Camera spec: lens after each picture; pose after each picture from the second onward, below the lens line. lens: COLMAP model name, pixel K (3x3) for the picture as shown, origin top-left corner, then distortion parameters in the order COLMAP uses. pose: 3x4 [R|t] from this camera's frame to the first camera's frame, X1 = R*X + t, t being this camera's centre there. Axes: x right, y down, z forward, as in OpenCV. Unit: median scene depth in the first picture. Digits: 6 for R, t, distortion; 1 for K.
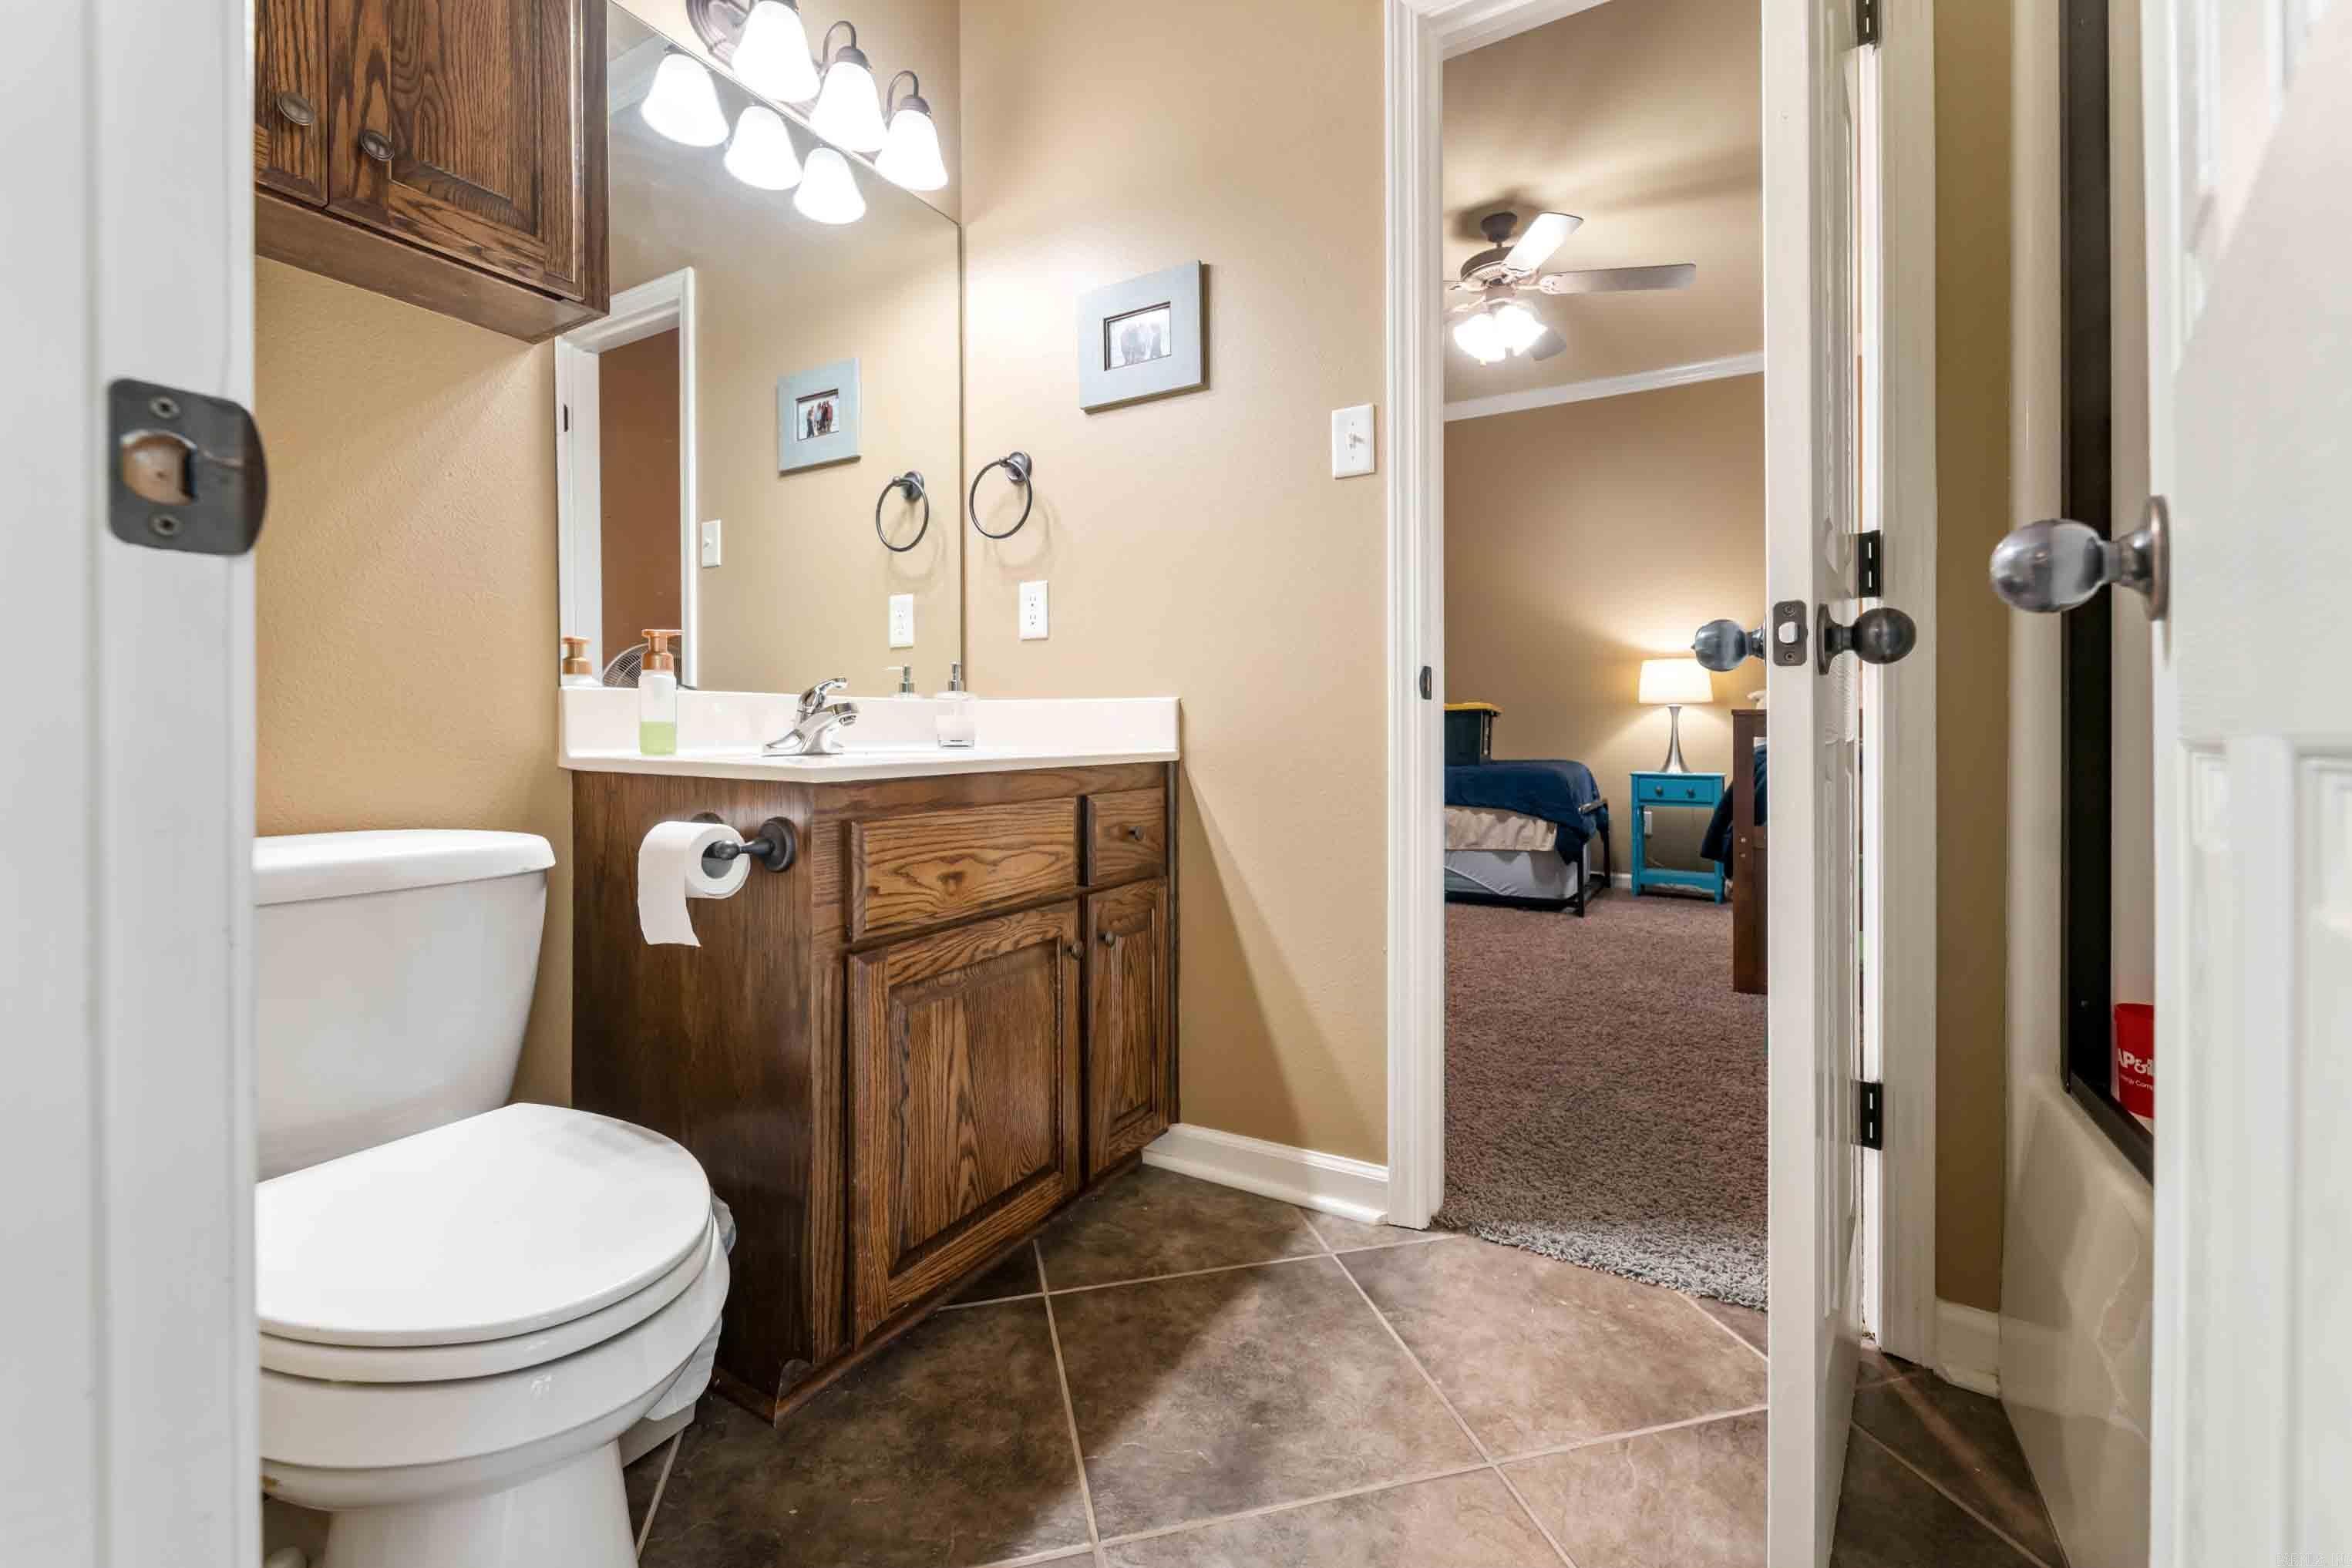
lens RADIAL K [[957.6, 0, 1169.1], [0, 957.6, 710.6], [0, 0, 1]] dist [-0.001164, -0.000396]
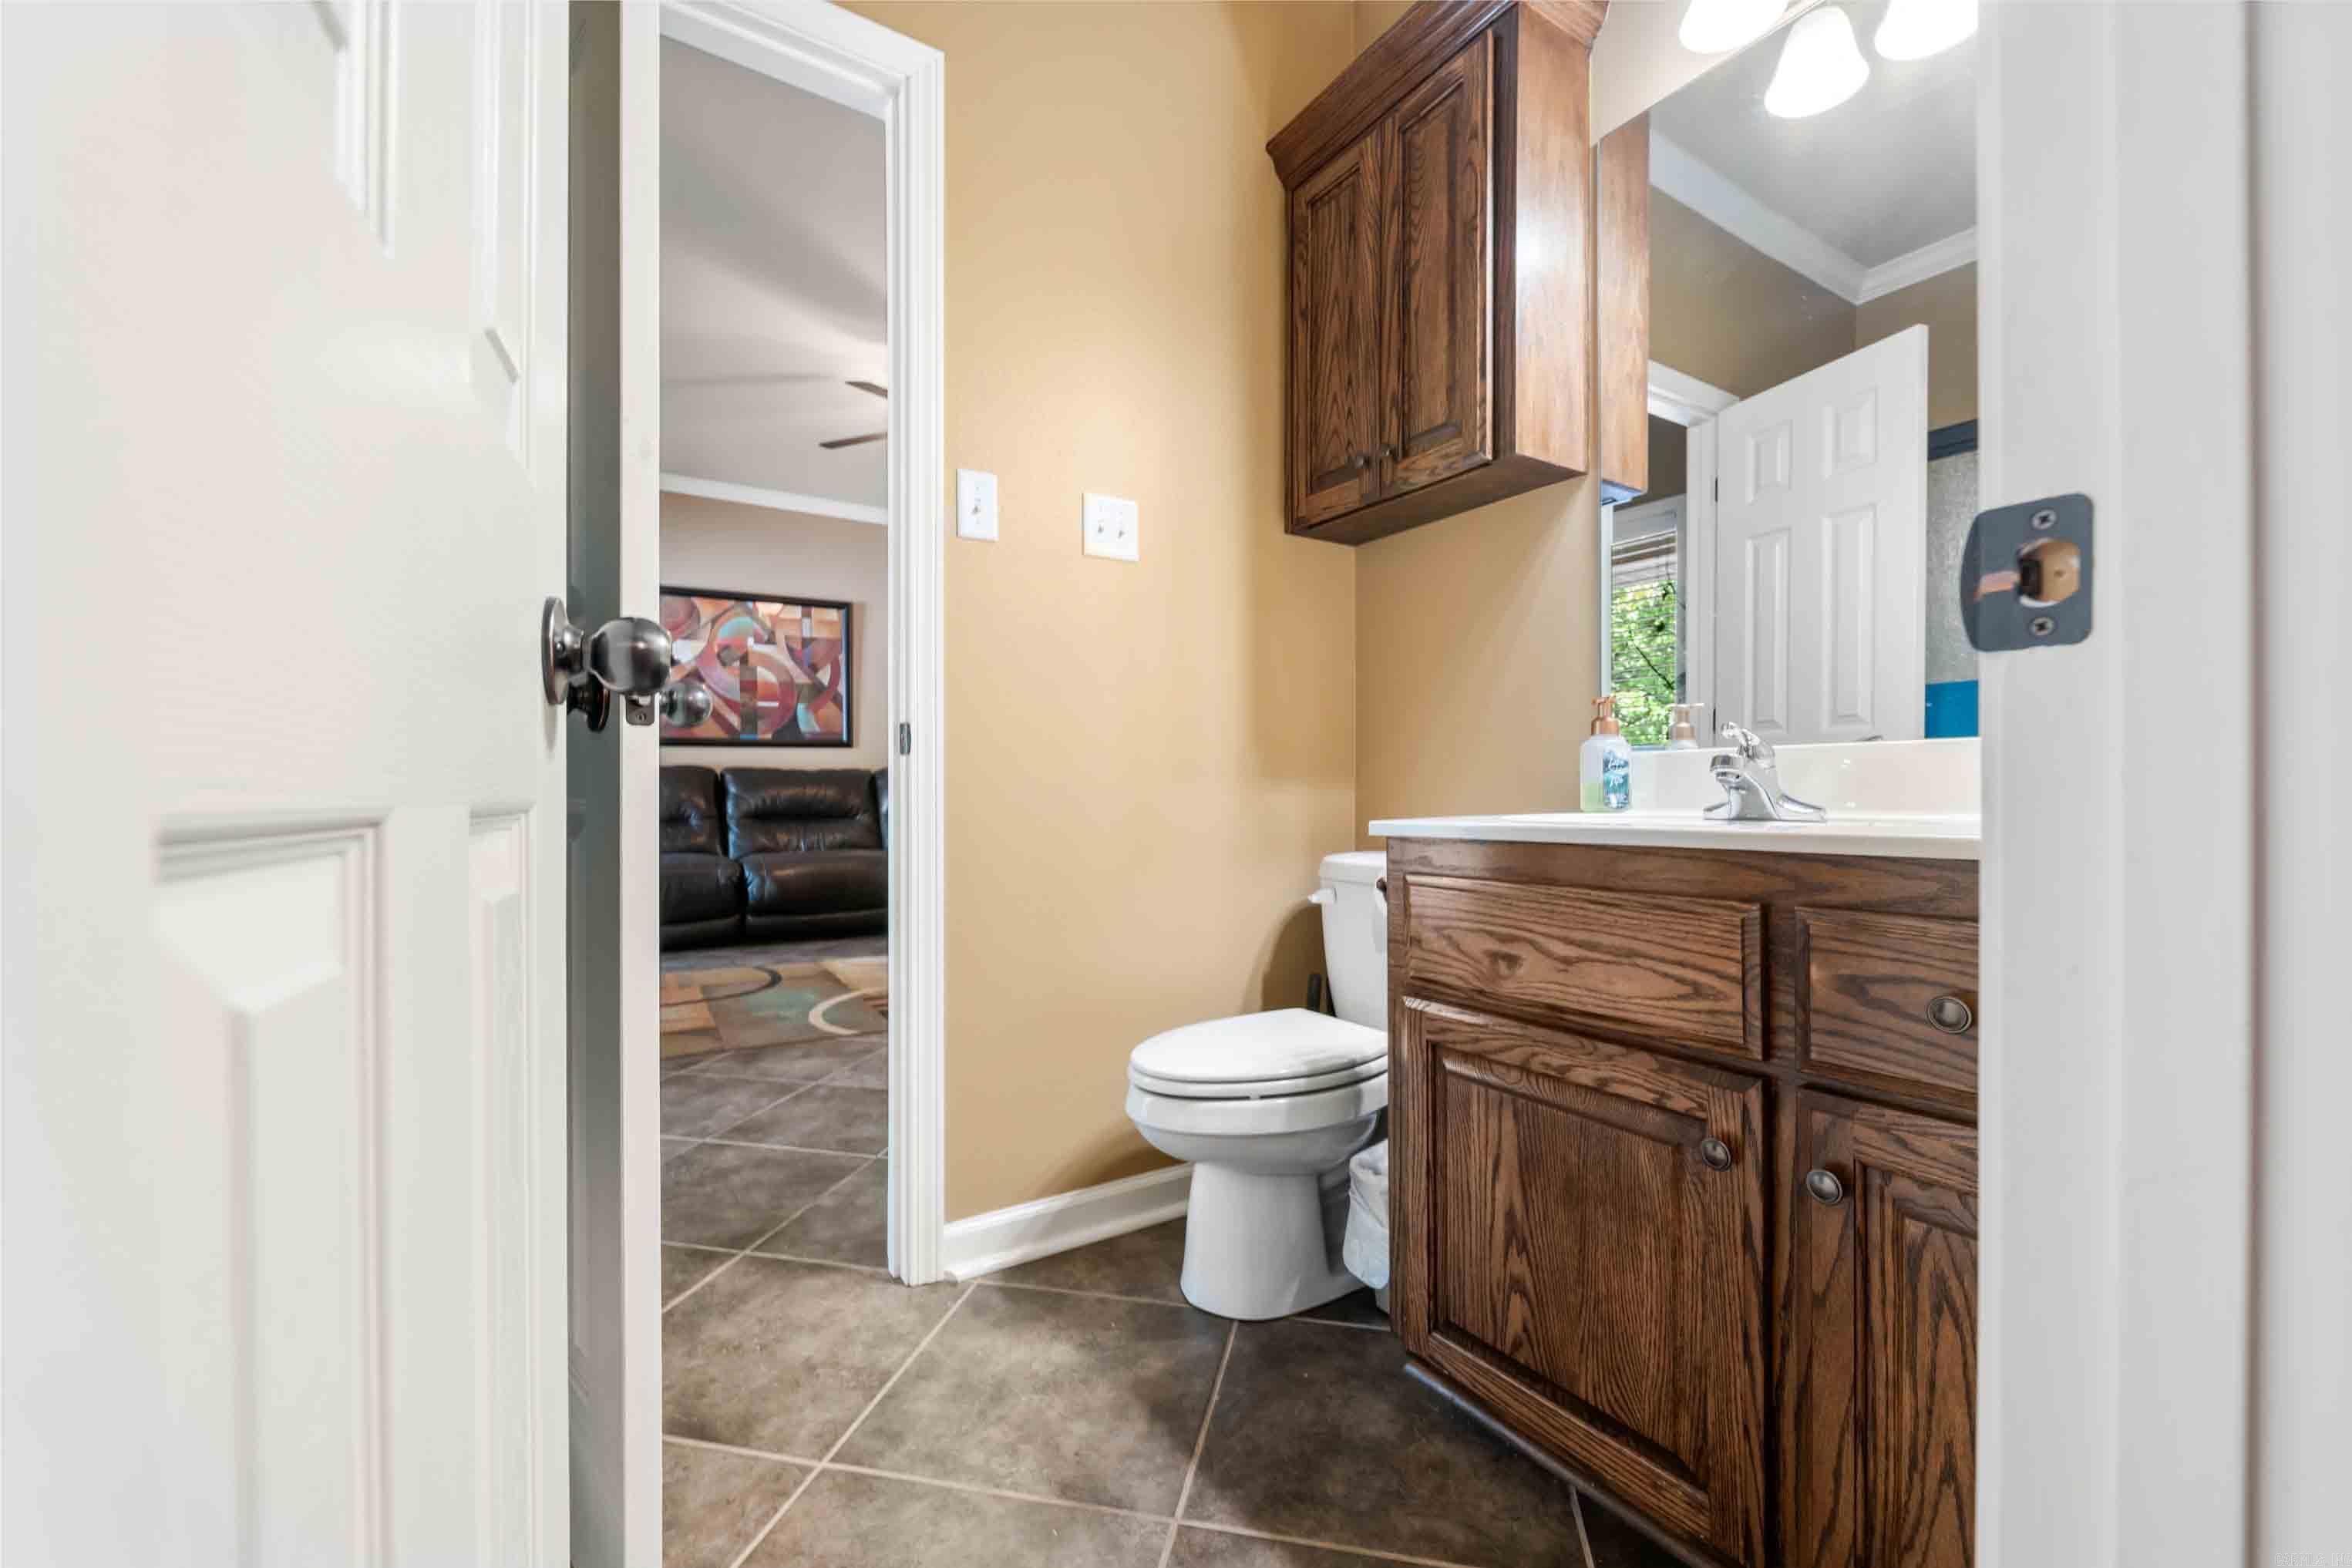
lens RADIAL K [[968.4, 0, 1176.0], [0, 968.4, 784.0], [0, 0, 1]] dist [-0.000320, 0.000009]
pose [[-0.450463, -0.010955, -0.892728, 0.694205], [0.016599, 0.999649, -0.020643, 0.028192], [0.892641, -0.024118, -0.450124, 1.124959]]
